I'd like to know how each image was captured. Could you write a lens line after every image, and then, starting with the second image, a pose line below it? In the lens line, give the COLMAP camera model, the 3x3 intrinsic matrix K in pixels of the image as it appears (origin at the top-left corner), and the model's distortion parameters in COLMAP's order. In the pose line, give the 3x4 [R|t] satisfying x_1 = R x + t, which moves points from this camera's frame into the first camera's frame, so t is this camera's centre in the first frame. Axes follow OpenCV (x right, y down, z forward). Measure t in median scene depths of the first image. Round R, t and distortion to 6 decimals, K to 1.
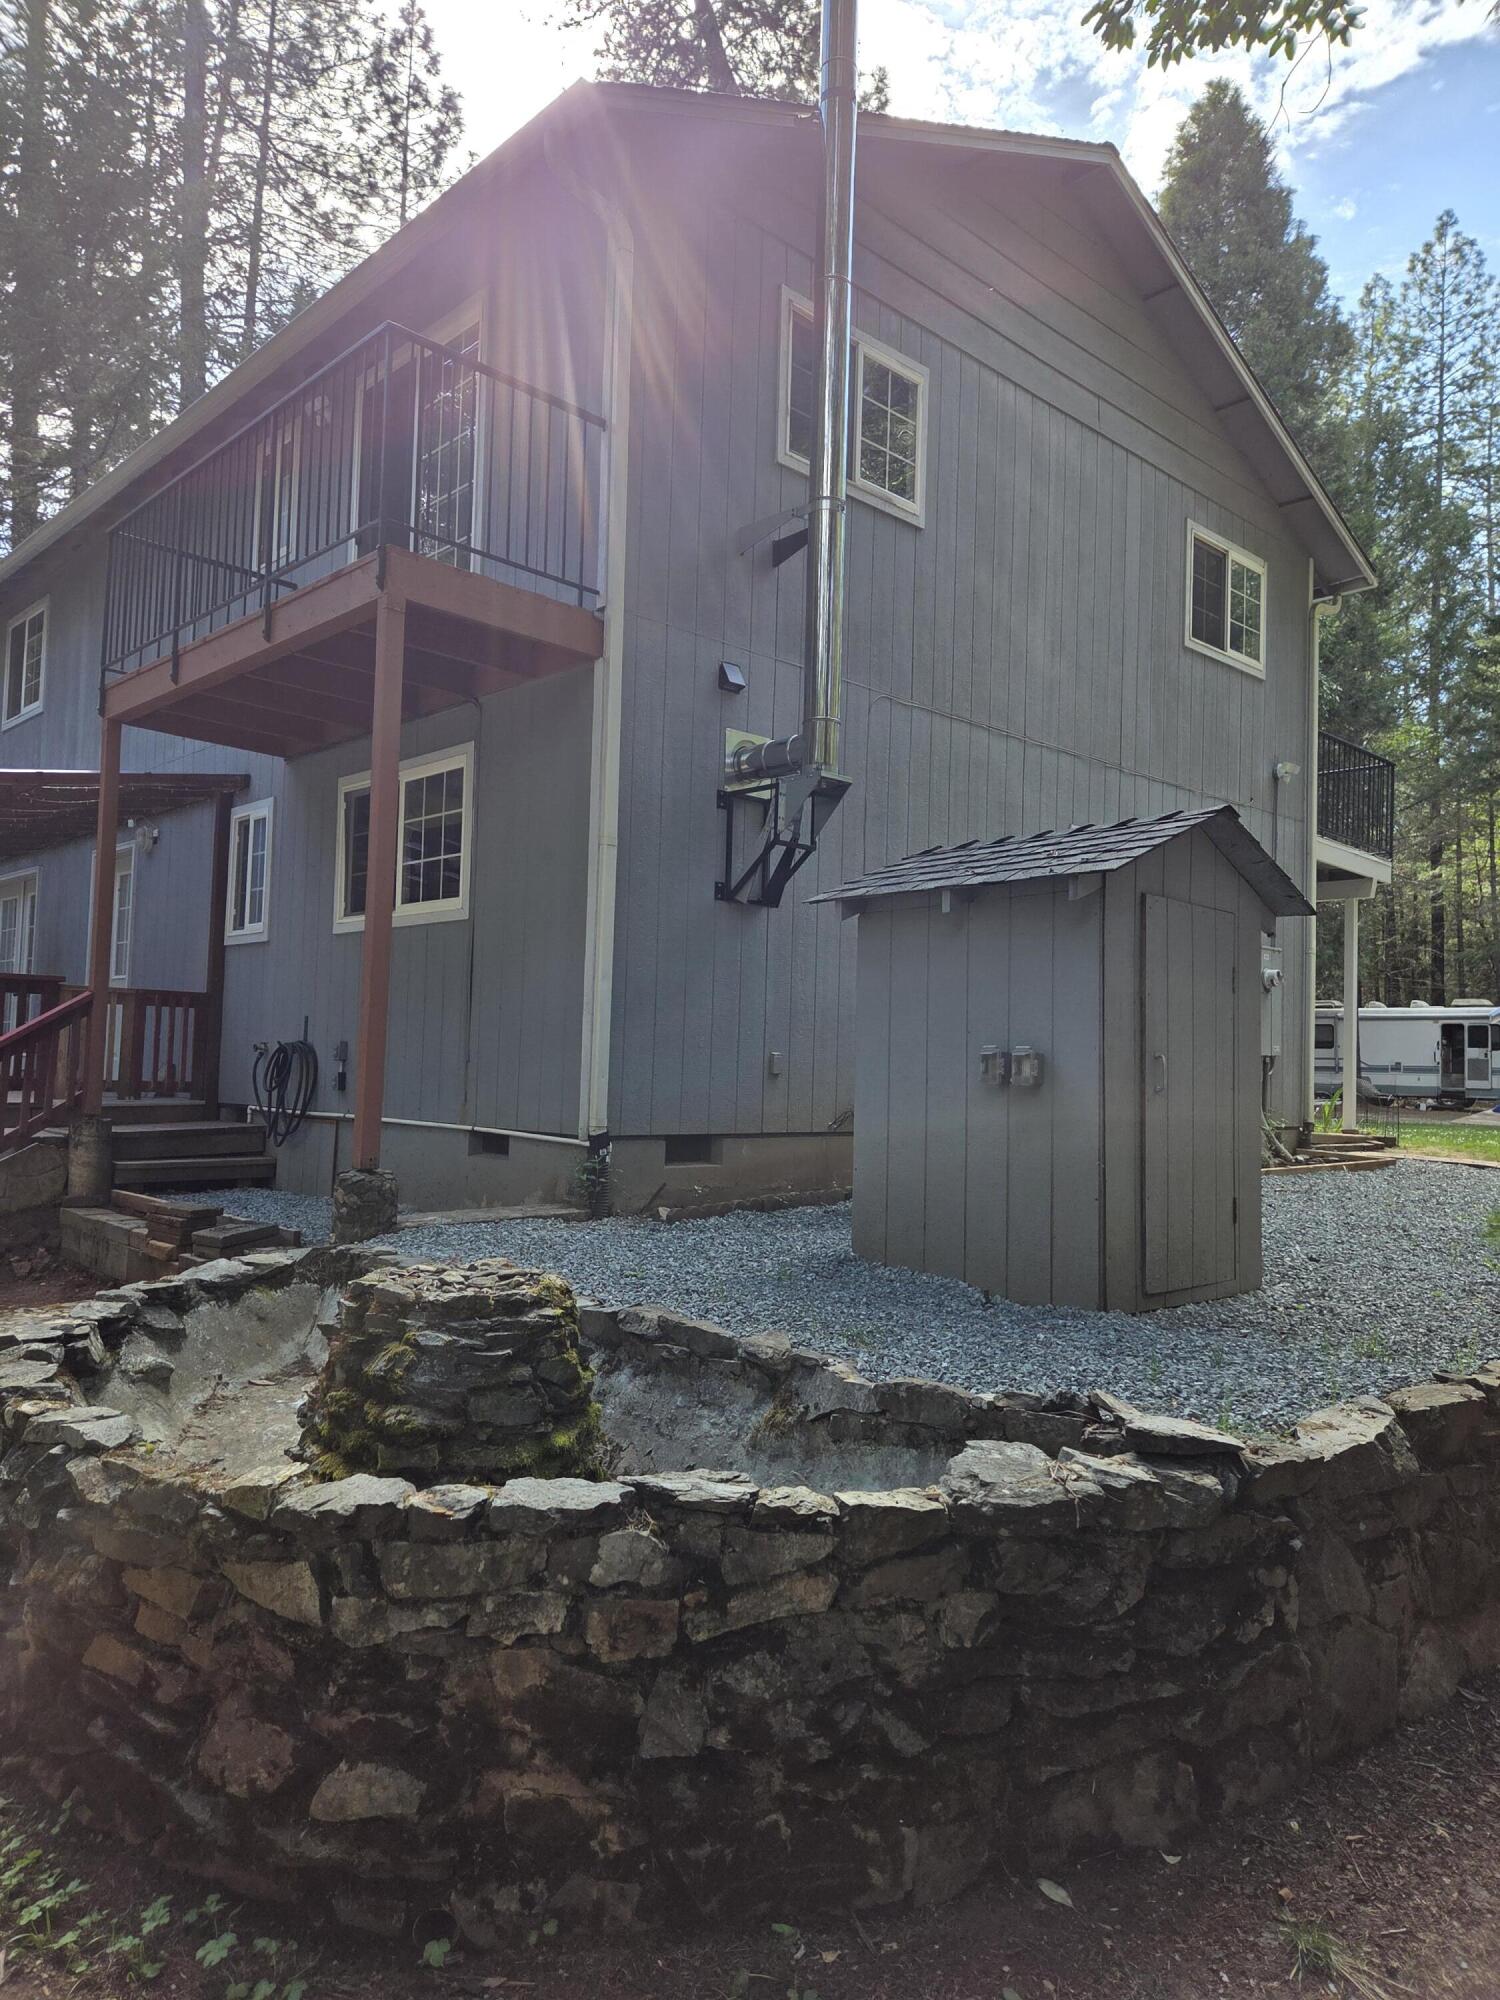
lens RADIAL K [[1346.9, 0, 796.8], [0, 1346.9, 976.3], [0, 0, 1]] dist [0.046852, -0.003740]
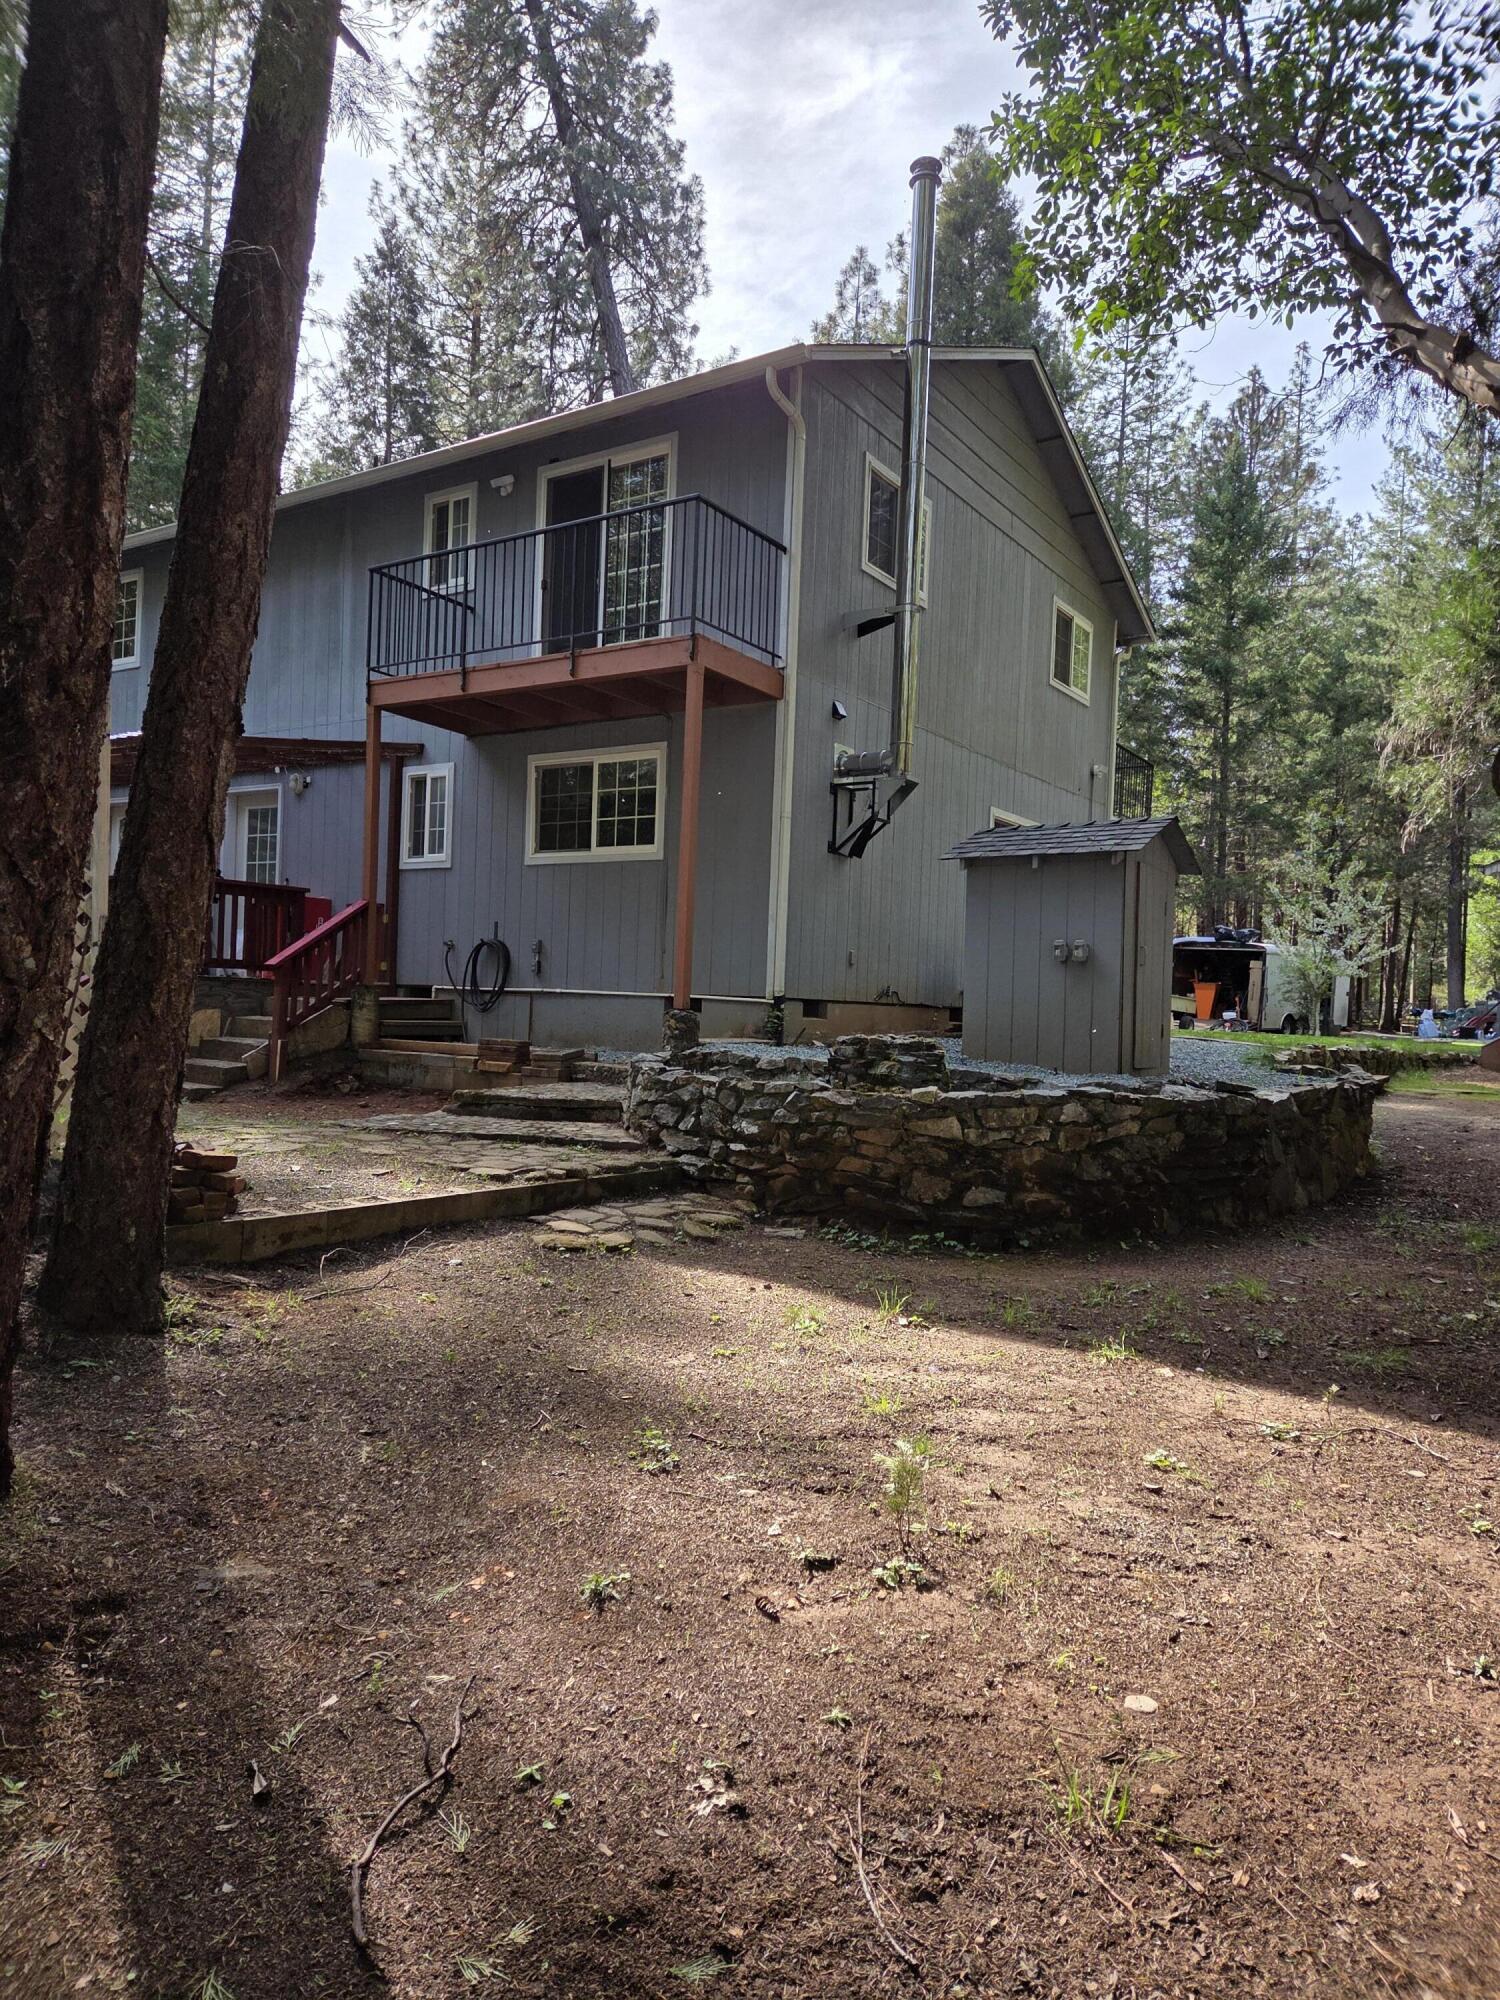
lens RADIAL K [[1346.9, 0, 752.3], [0, 1346.9, 1002.2], [0, 0, 1]] dist [0.046852, -0.003740]
pose [[0.975576, 0.010357, 0.219417, -0.477789], [-0.024912, 0.997660, 0.063676, 0.019577], [-0.218244, -0.067587, 0.973551, -0.519590]]
